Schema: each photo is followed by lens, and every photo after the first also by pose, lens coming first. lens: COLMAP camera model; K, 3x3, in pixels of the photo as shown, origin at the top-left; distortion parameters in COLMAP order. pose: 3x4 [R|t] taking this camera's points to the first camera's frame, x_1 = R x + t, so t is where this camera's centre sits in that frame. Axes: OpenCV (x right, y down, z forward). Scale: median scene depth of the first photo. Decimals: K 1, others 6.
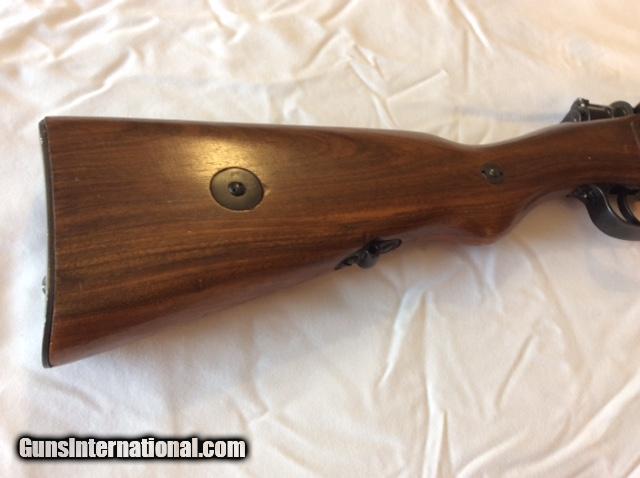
lens RADIAL K [[600.4, 0, 320.0], [0, 600.4, 239.0], [0, 0, 1]] dist [0.131063, -0.264199]
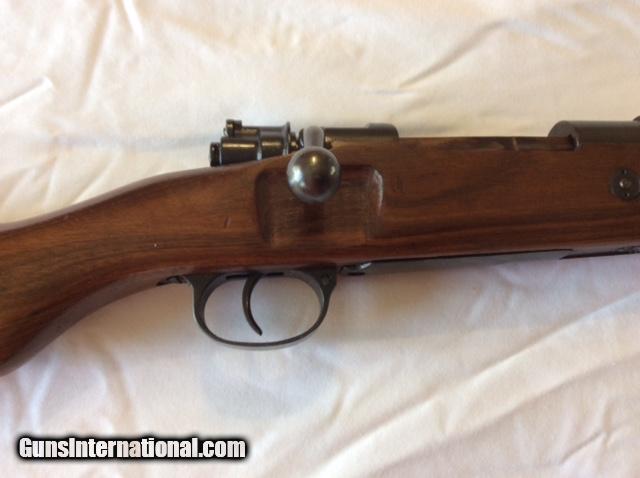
lens RADIAL K [[600.4, 0, 320.0], [0, 600.4, 239.0], [0, 0, 1]] dist [0.131063, -0.264199]
pose [[0.978647, 0.015557, -0.204958, 0.652182], [0.028199, 0.977542, 0.208845, -0.235495], [0.203604, -0.210165, 0.956230, 0.355577]]
